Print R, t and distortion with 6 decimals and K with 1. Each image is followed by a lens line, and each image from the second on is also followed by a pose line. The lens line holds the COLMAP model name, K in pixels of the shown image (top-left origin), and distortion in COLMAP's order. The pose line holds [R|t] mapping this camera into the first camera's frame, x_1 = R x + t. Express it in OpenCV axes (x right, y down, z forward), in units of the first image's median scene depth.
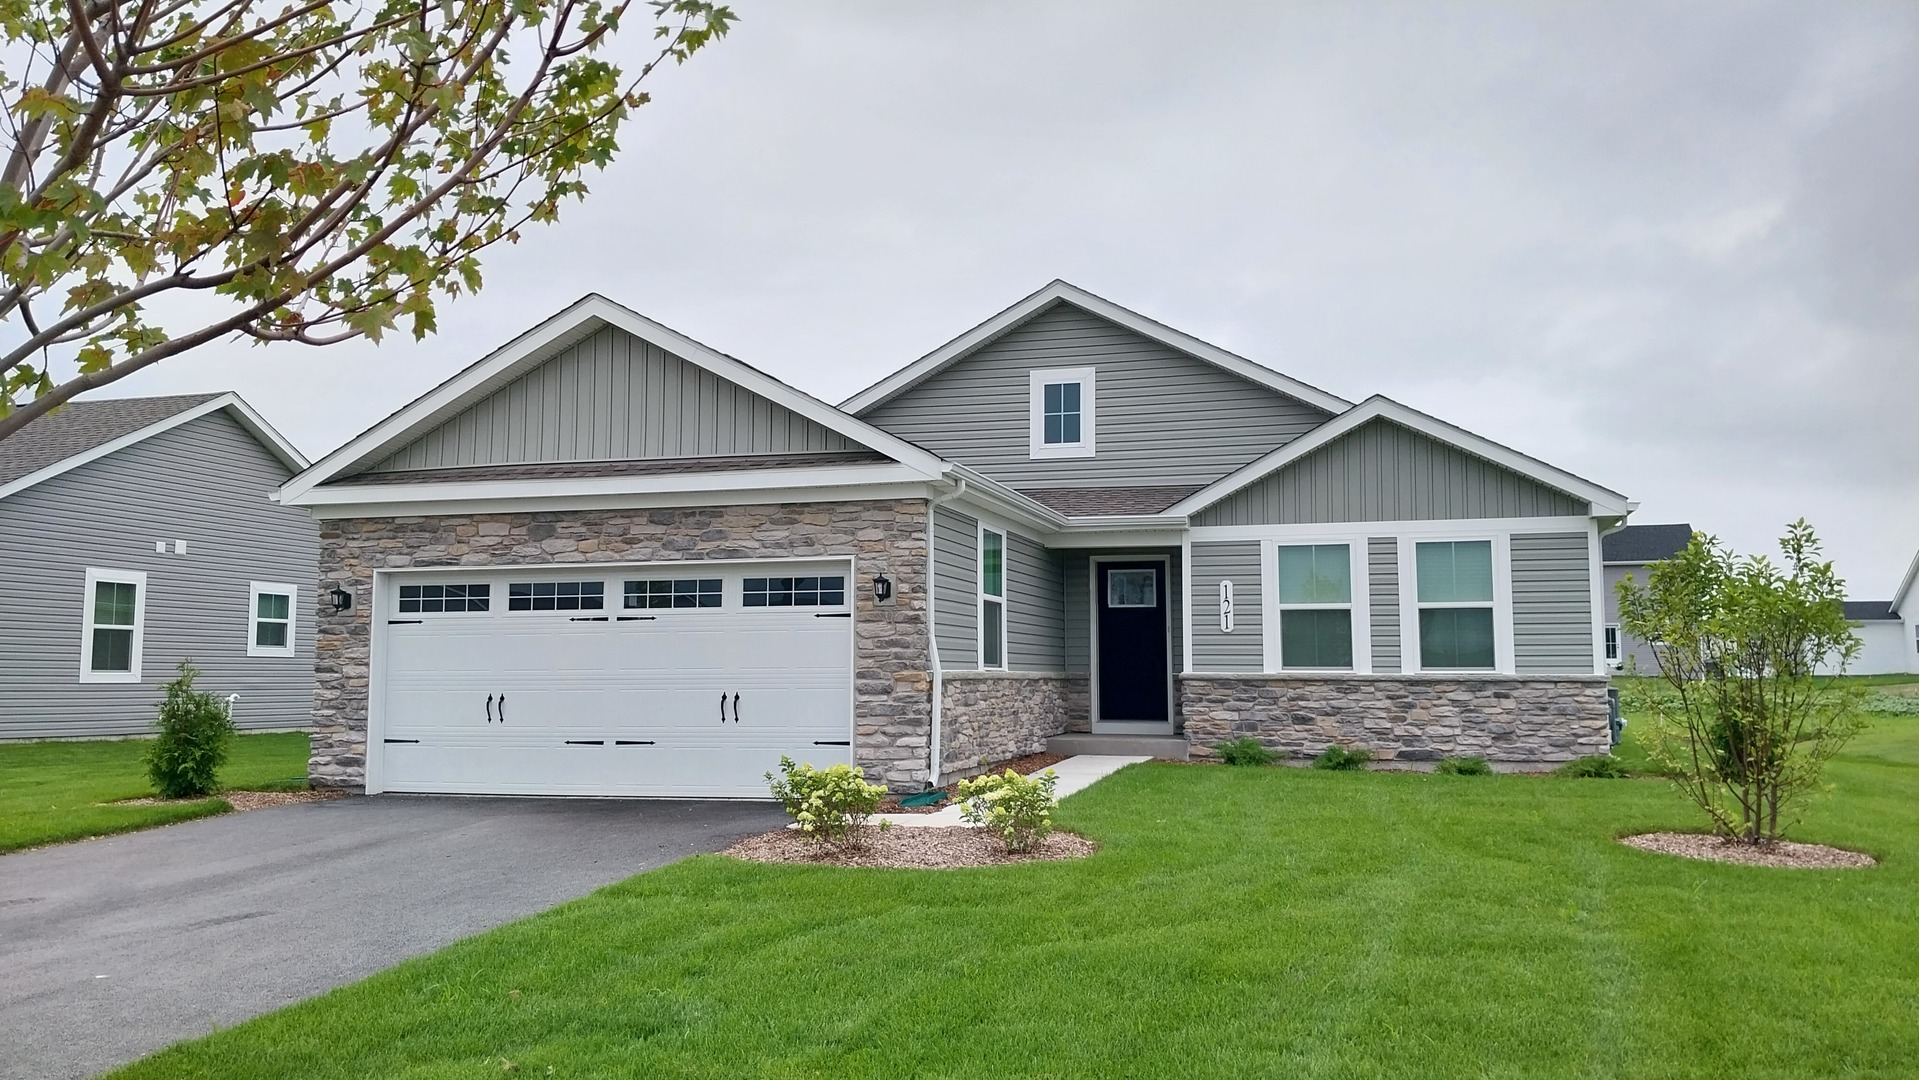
lens RADIAL K [[1510.3, 0, 961.1], [0, 1510.3, 538.1], [0, 0, 1]] dist [-0.008020, -0.001424]
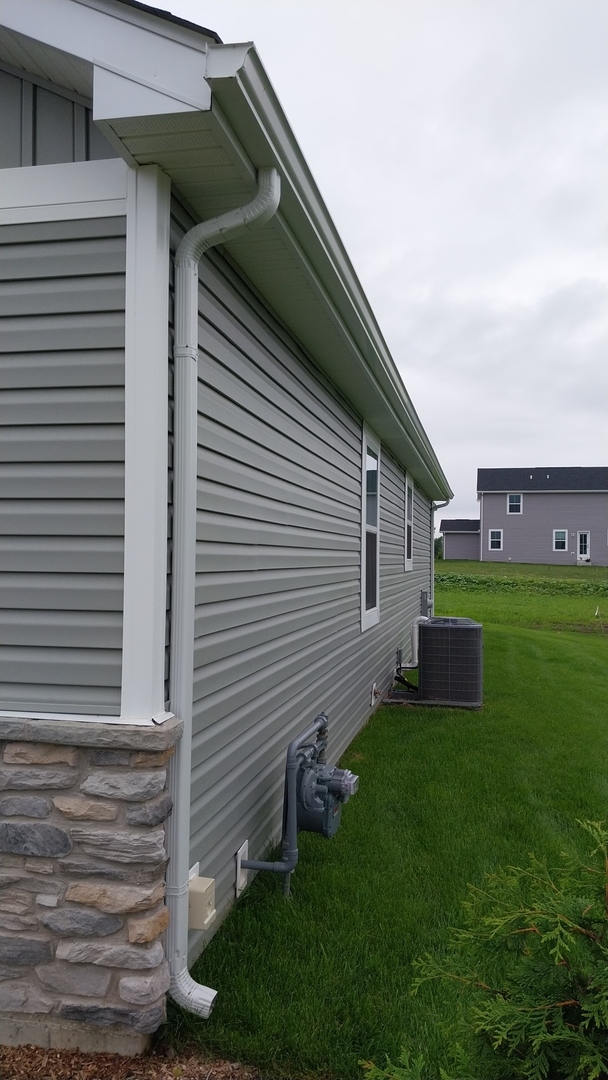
lens RADIAL K [[850.0, 0, 304.3], [0, 850.0, 542.3], [0, 0, 1]] dist [-0.008020, -0.001424]
pose [[0.997279, 0.009149, 0.073145, 0.440629], [-0.014493, 0.997236, 0.072865, 0.045009], [-0.072277, -0.073727, 0.994656, 0.838213]]
